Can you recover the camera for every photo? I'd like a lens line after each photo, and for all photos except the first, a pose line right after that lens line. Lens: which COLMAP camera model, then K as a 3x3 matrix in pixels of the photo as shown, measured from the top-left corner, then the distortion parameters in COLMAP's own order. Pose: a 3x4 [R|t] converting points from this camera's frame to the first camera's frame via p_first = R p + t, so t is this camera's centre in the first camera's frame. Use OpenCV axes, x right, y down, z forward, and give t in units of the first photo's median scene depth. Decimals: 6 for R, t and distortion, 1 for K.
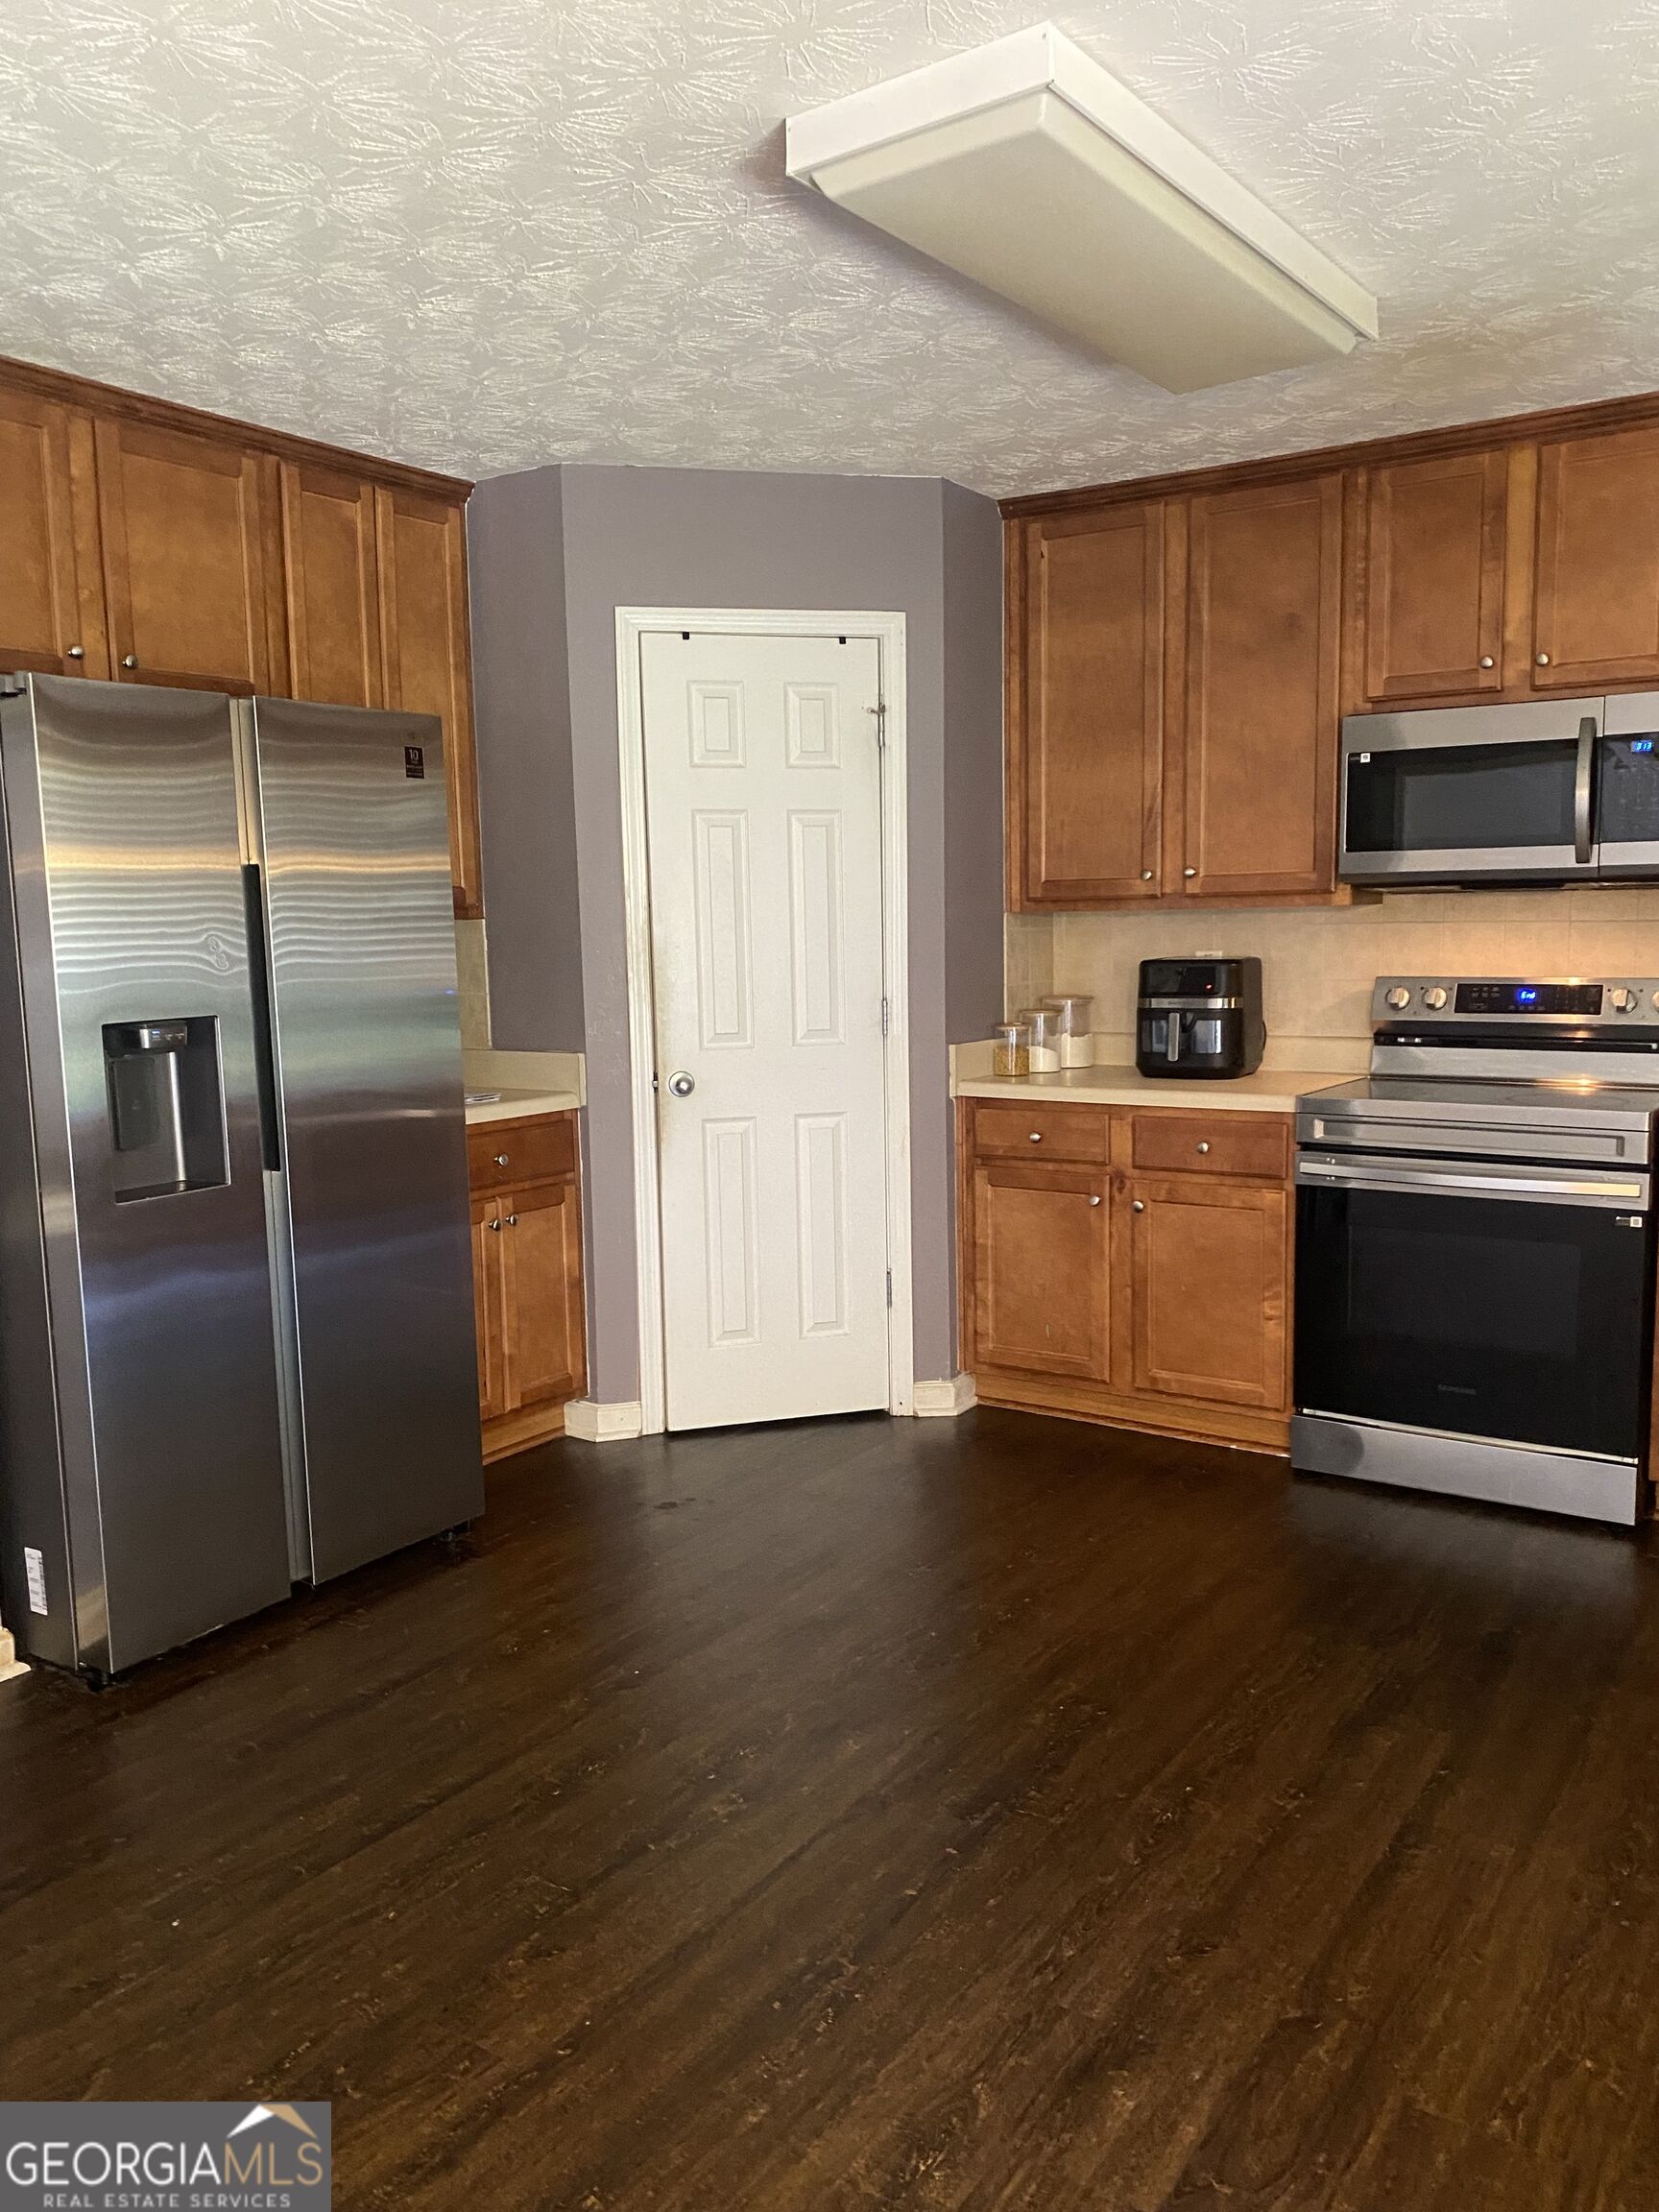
lens RADIAL K [[1673.4, 0, 832.3], [0, 1673.4, 1122.0], [0, 0, 1]] dist [0.040680, -0.044939]
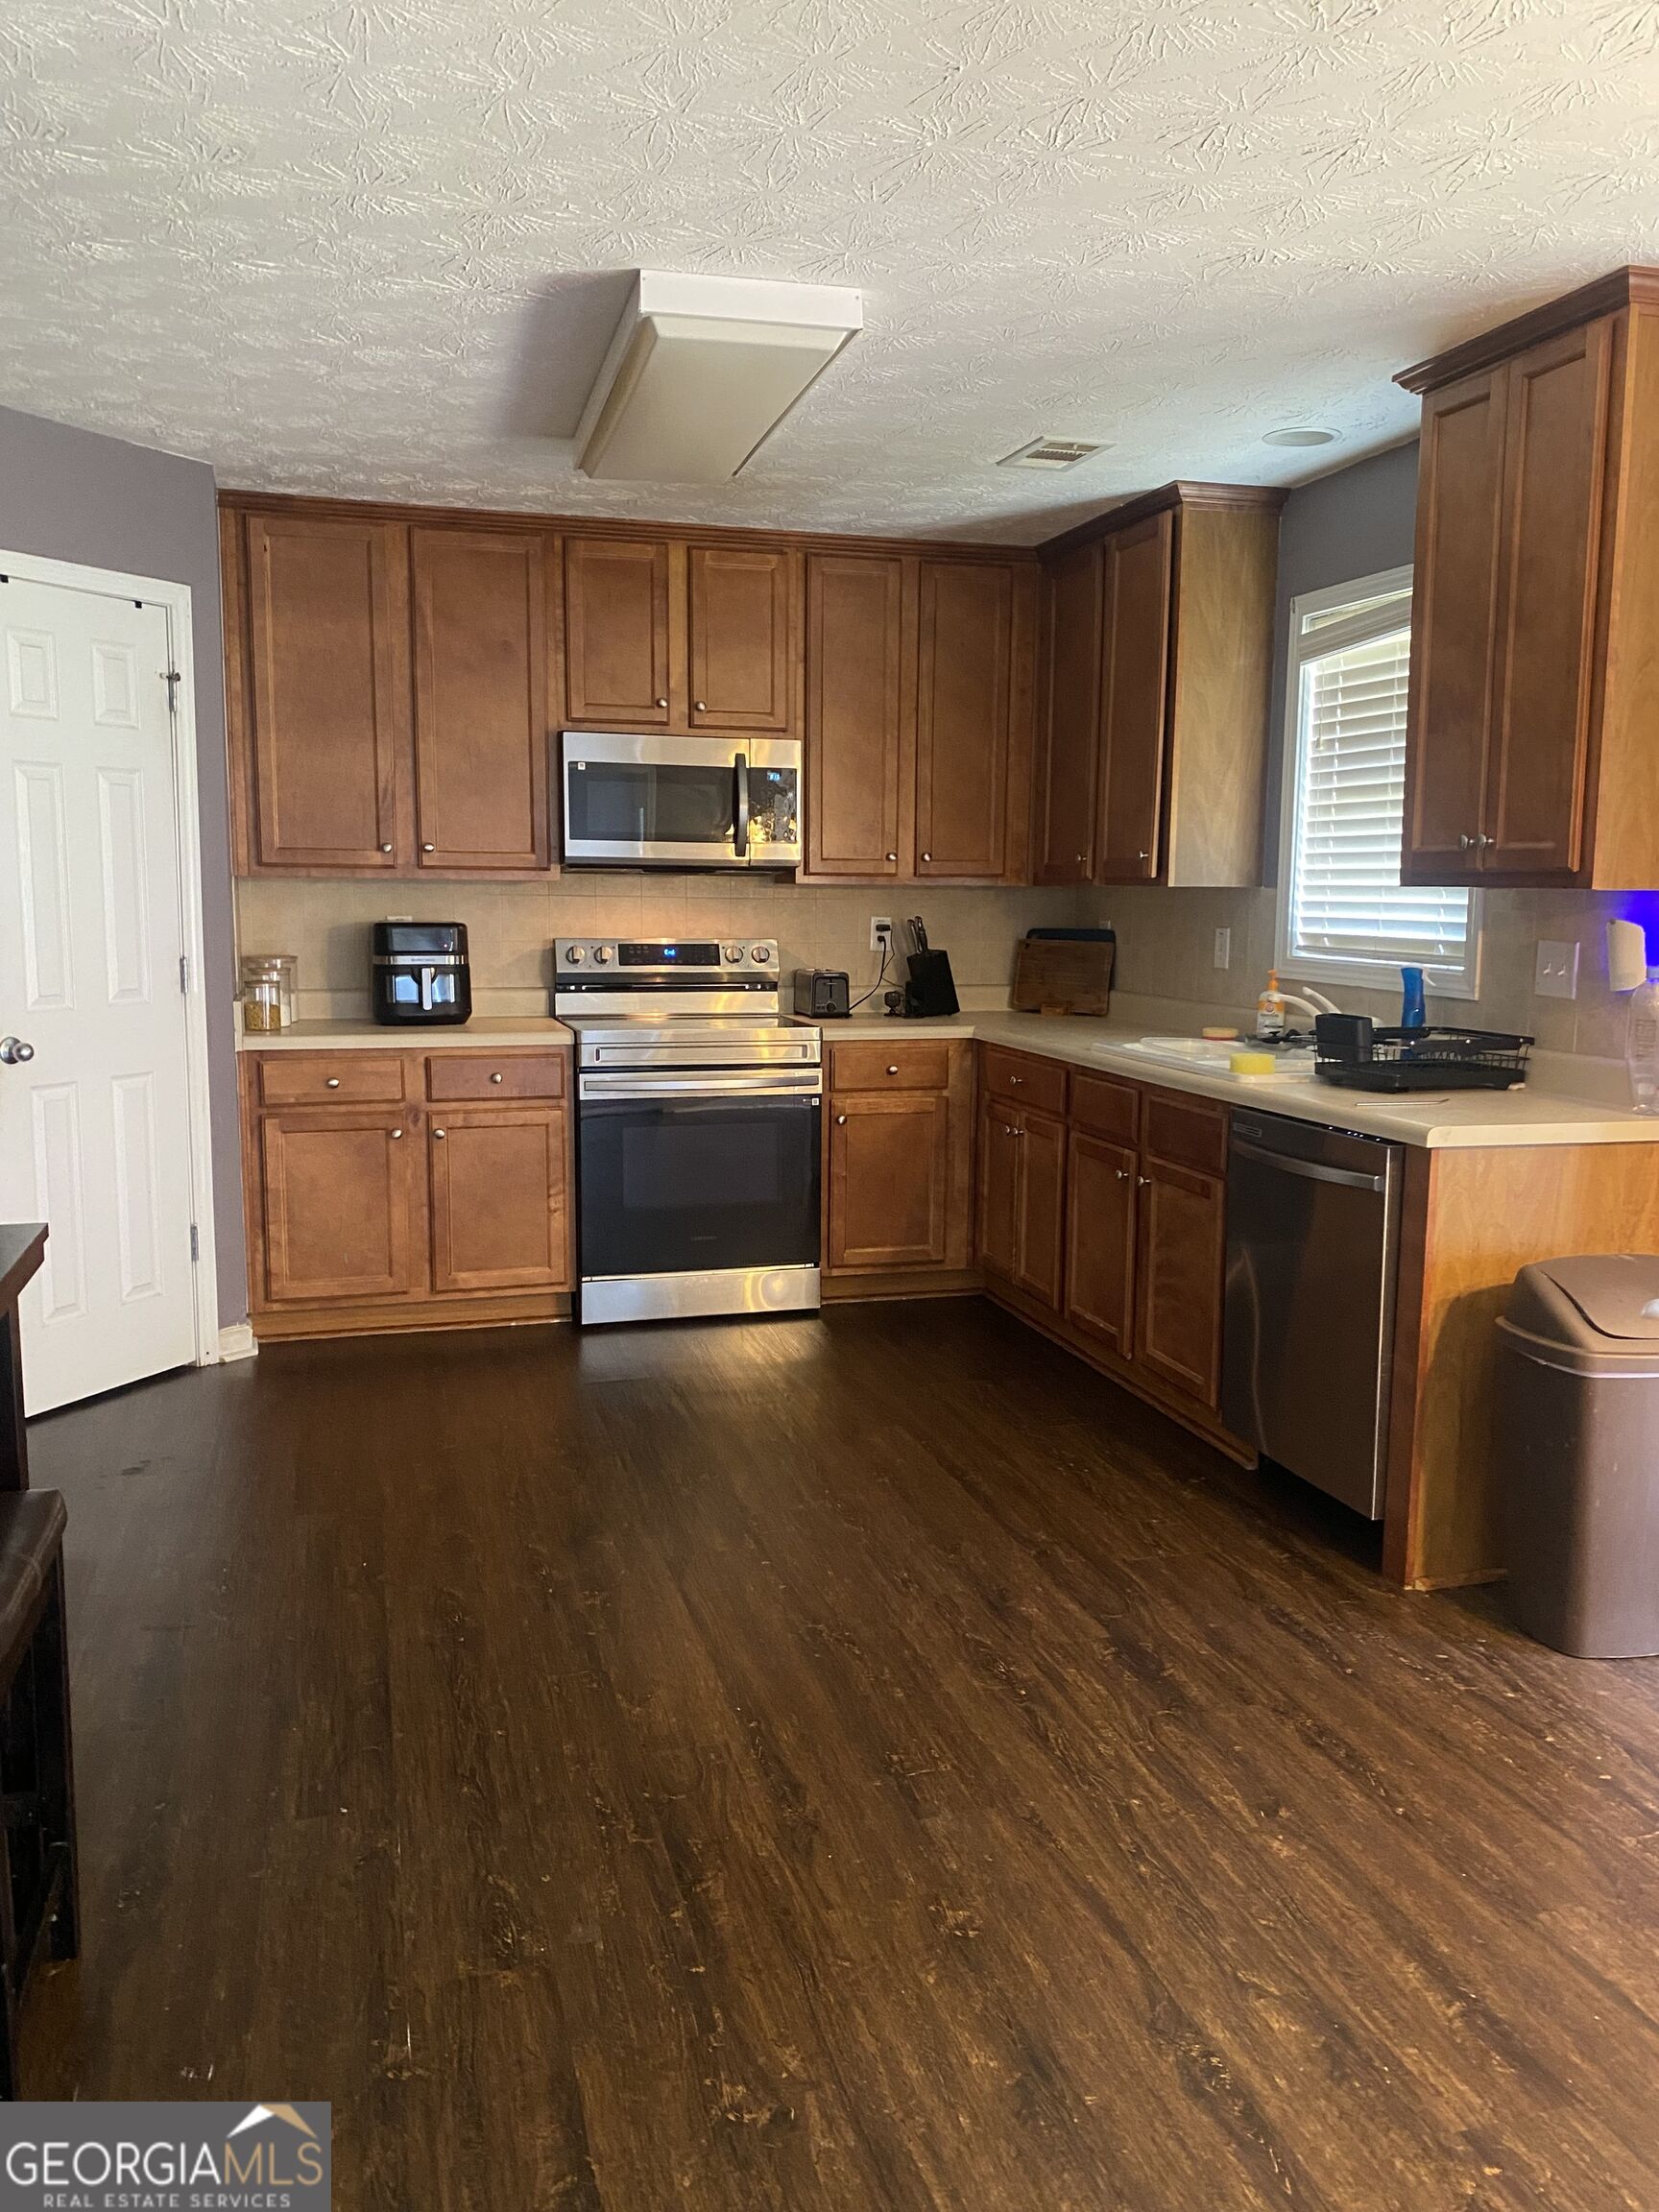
lens RADIAL K [[1682.5, 0, 839.6], [0, 1682.5, 1101.2], [0, 0, 1]] dist [0.040349, -0.040343]
pose [[0.645634, -0.076057, 0.759850, -0.517193], [0.076267, 0.996475, 0.034940, 0.007541], [-0.759829, 0.035393, 0.649159, 0.026910]]
